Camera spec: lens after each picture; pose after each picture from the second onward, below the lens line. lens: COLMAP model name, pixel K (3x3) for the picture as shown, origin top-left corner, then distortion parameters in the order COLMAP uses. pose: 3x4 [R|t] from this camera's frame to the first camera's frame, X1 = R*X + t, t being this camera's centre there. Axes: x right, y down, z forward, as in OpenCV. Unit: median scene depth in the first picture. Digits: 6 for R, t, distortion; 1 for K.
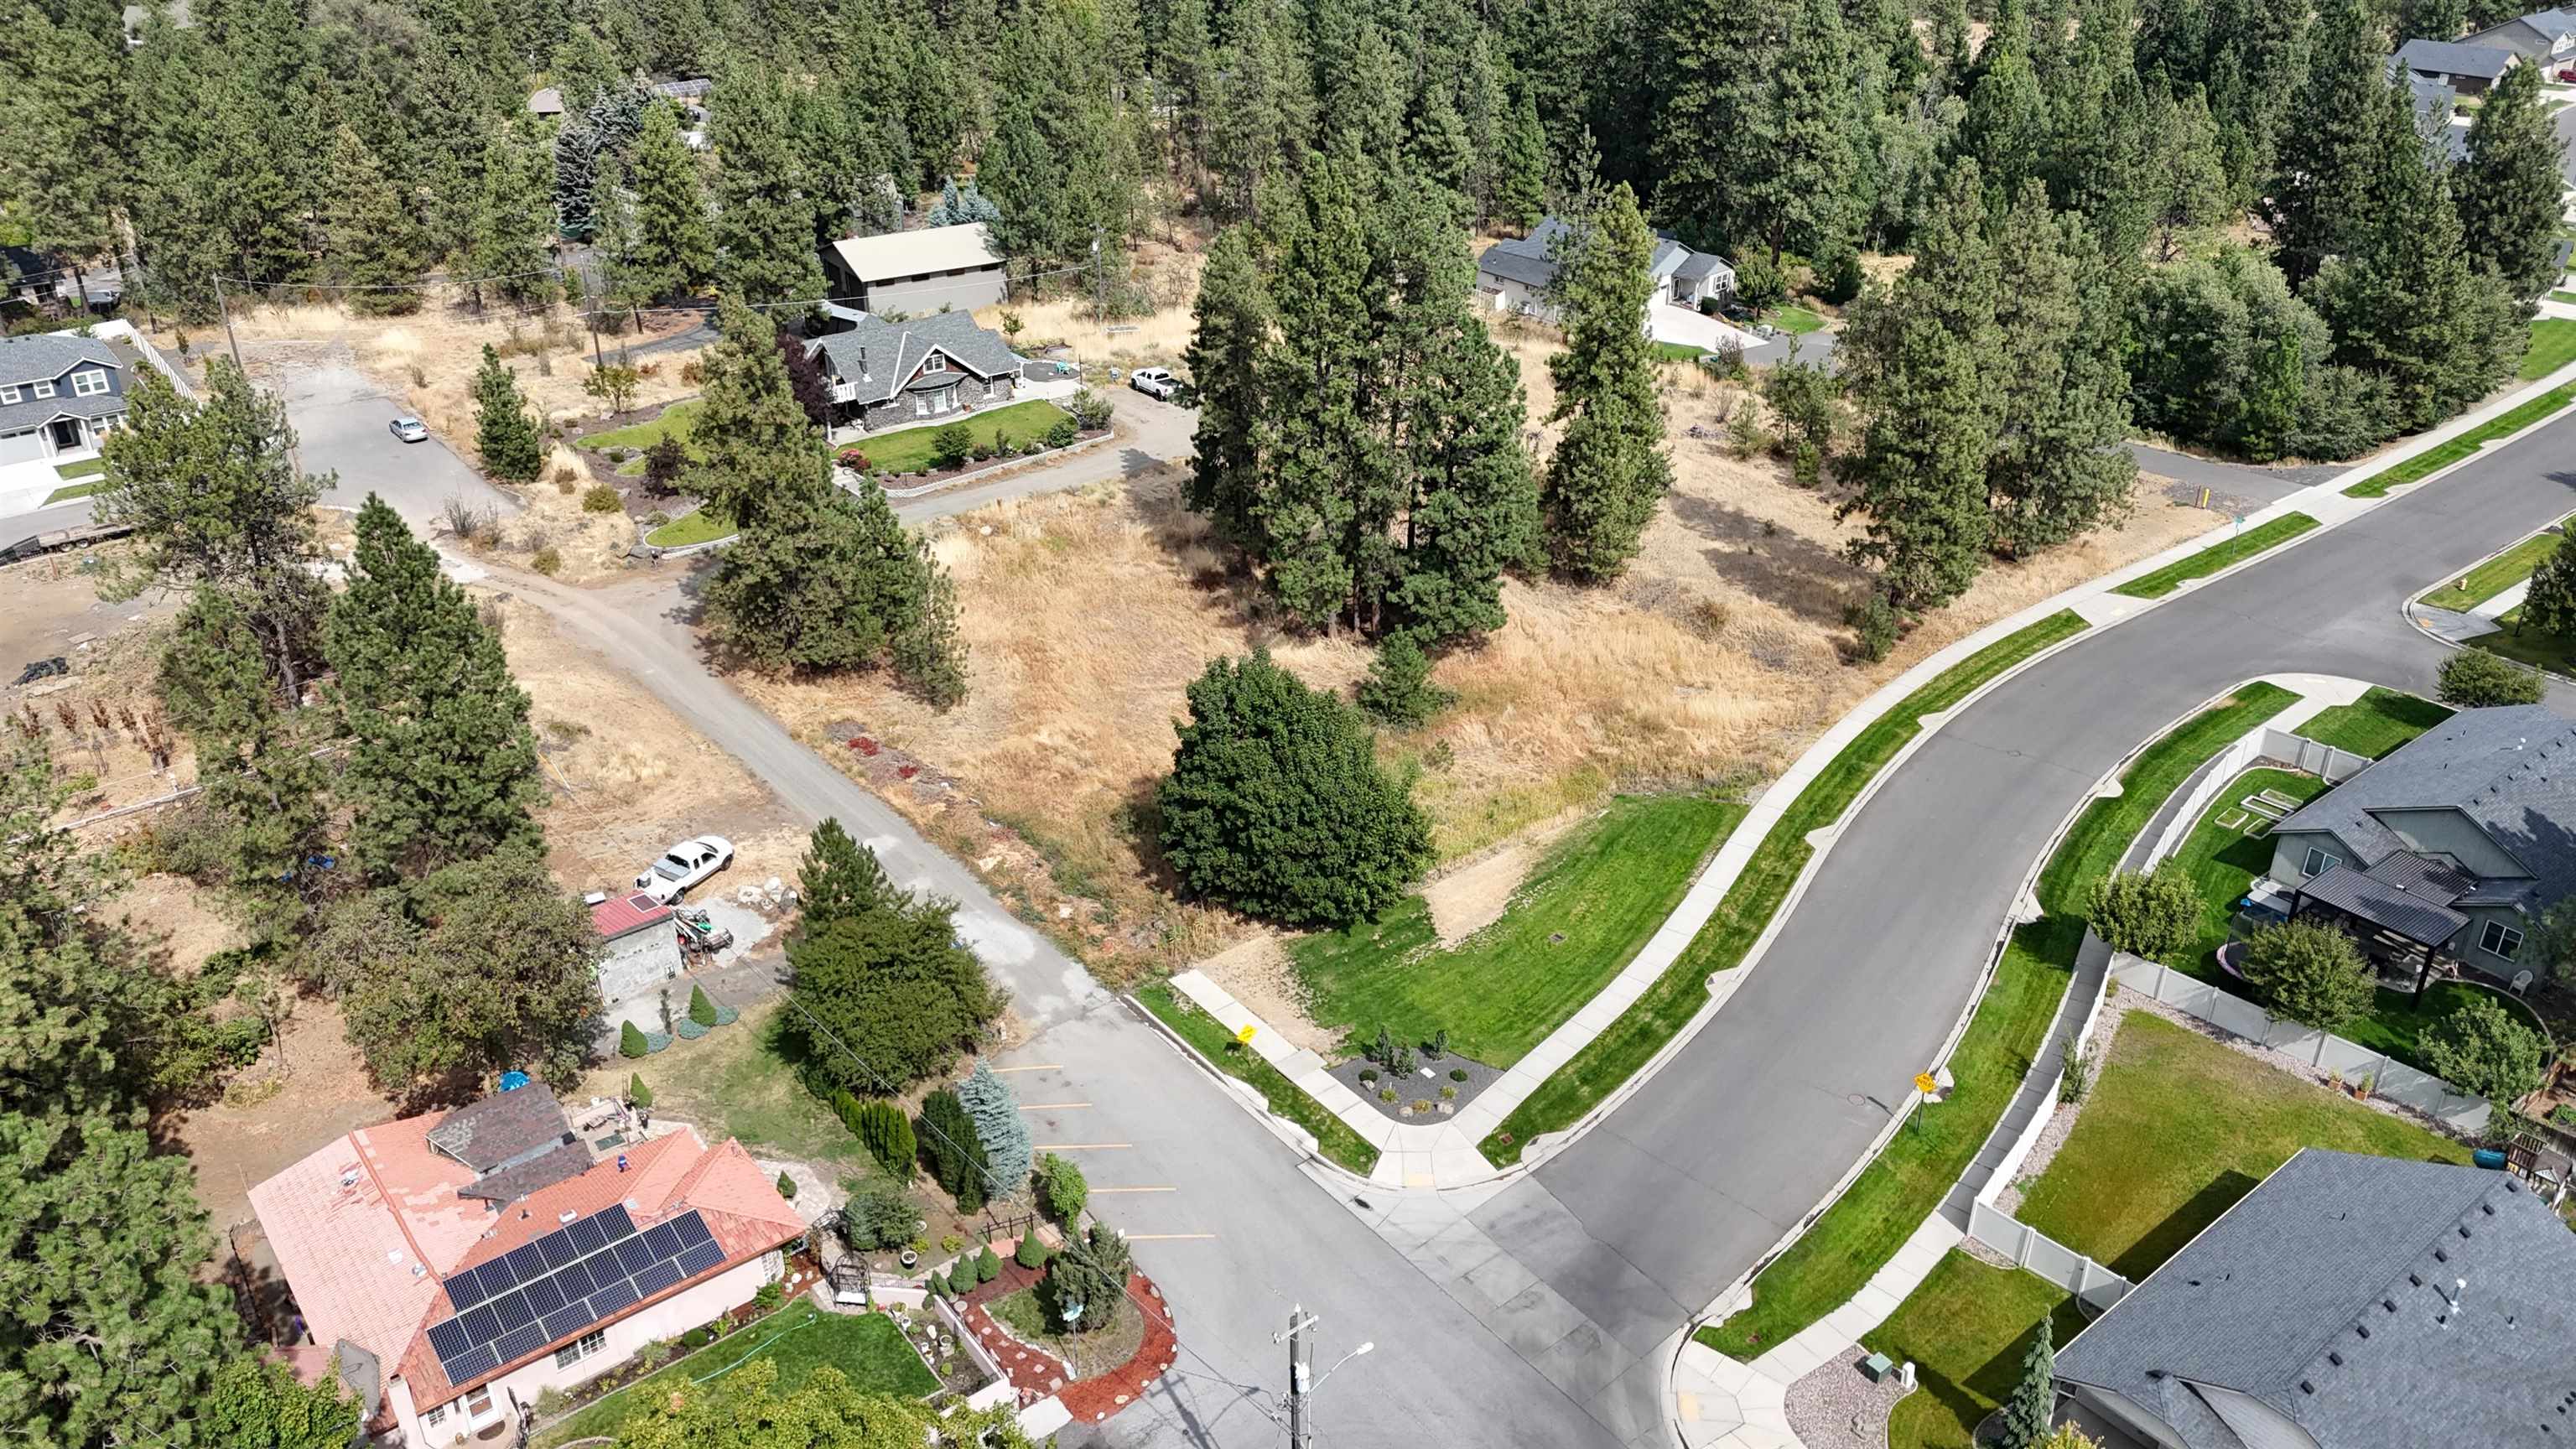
lens RADIAL K [[1889.7, 0, 1287.9], [0, 1889.7, 723.7], [0, 0, 1]] dist [0.074124, -0.050526]
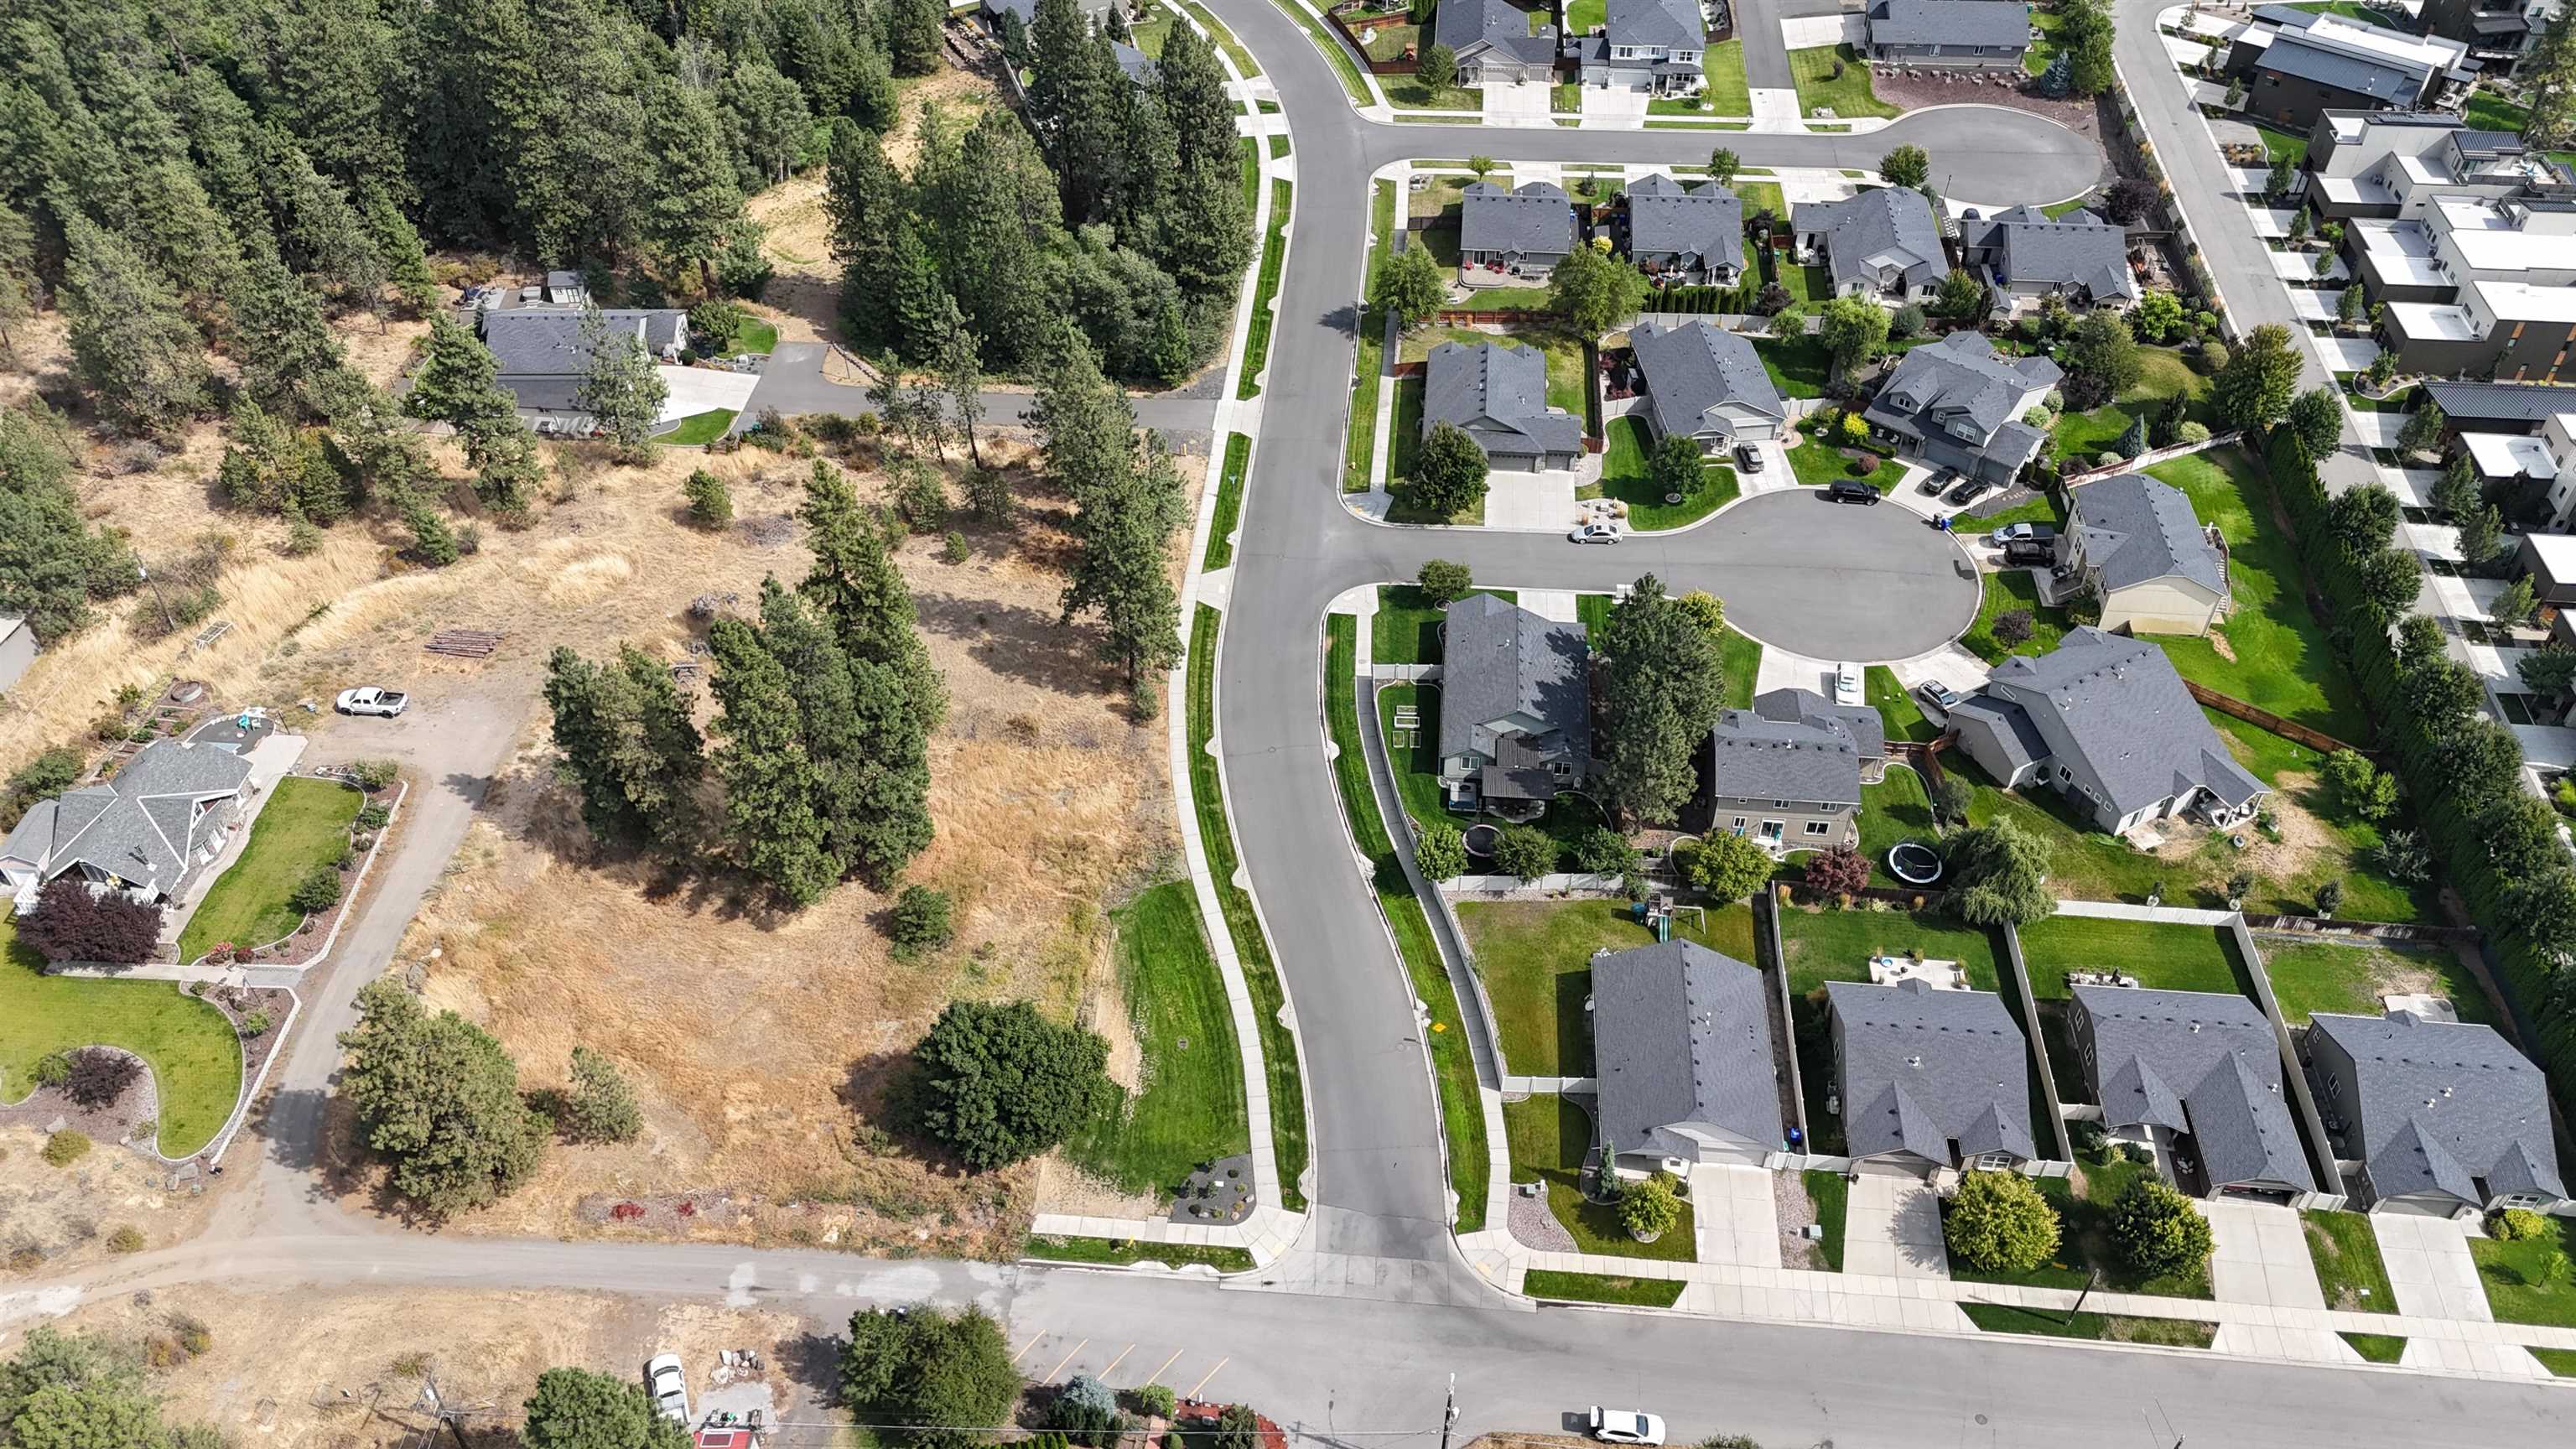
lens RADIAL K [[1889.7, 0, 1292.3], [0, 1889.7, 718.0], [0, 0, 1]] dist [0.074124, -0.050526]
pose [[0.684622, -0.499494, 0.530848, -0.476572], [0.340699, 0.863122, 0.372752, -0.650387], [-0.644374, -0.074335, 0.761089, -0.230089]]
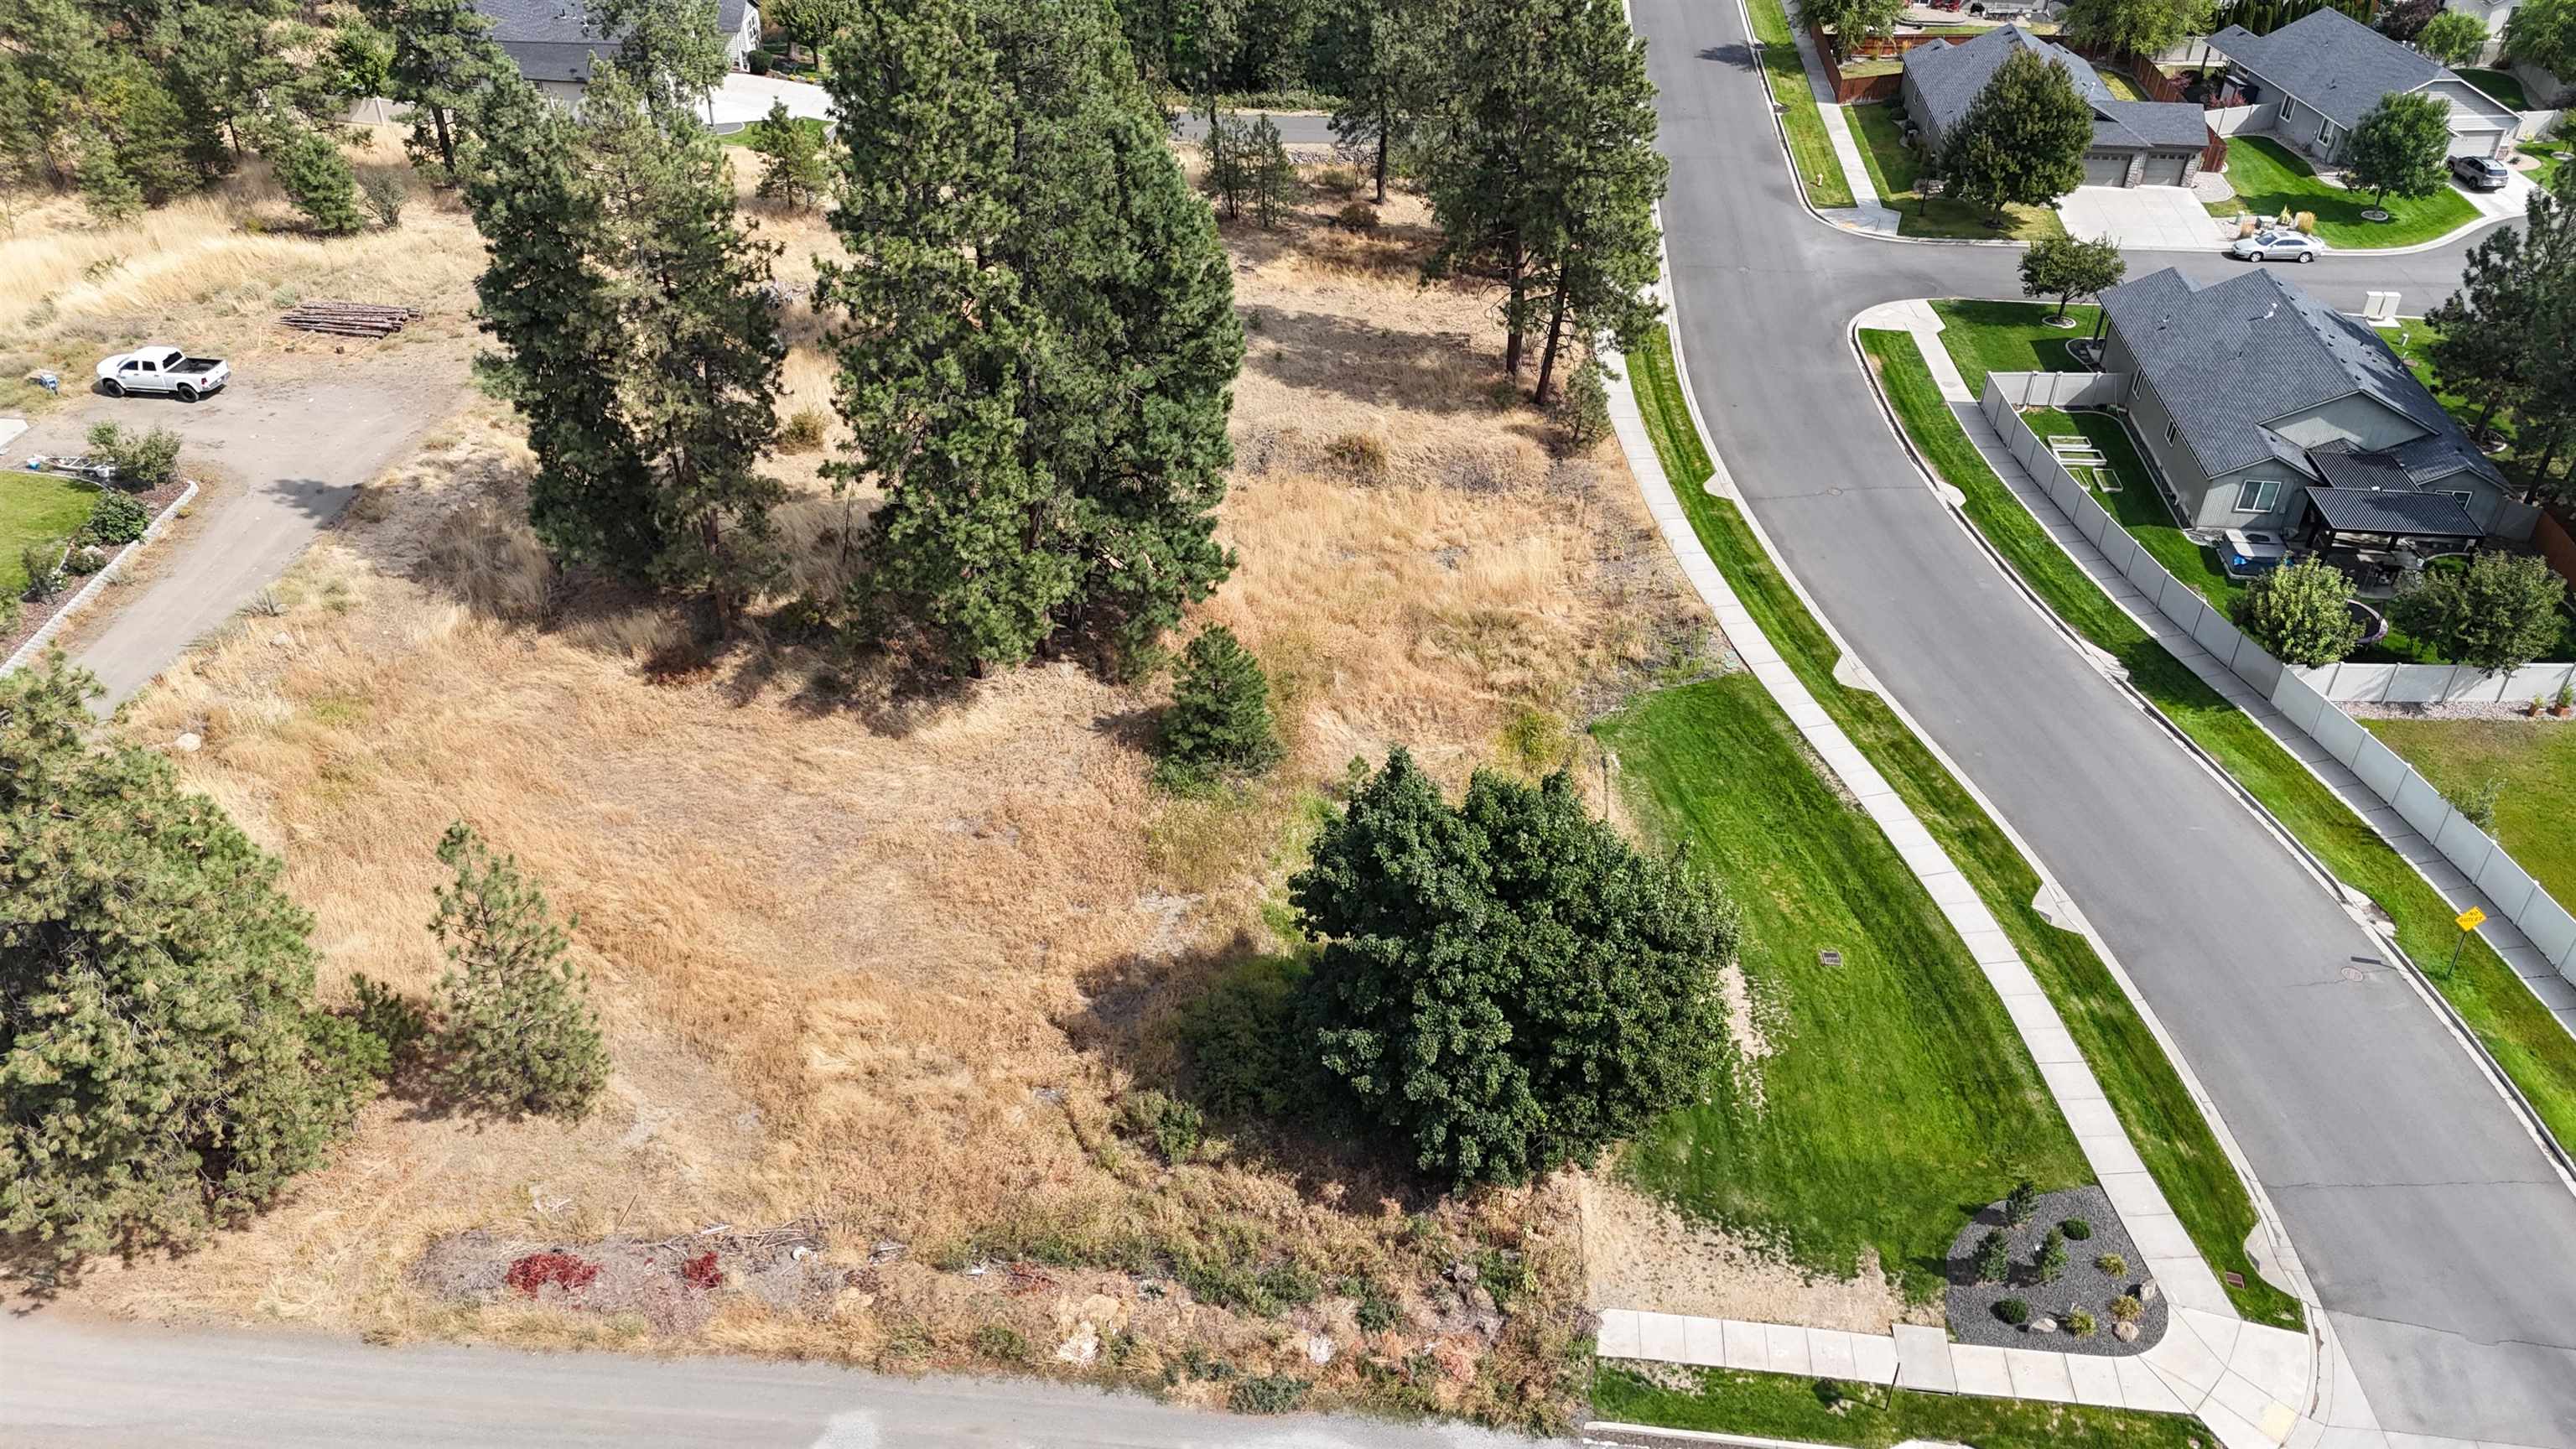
lens RADIAL K [[1889.7, 0, 1290.4], [0, 1889.7, 724.4], [0, 0, 1]] dist [0.074124, -0.050526]
pose [[0.696618, -0.405427, 0.591906, -0.359885], [0.322627, 0.913922, 0.246290, -0.192780], [-0.640808, 0.019395, 0.767456, 0.564705]]
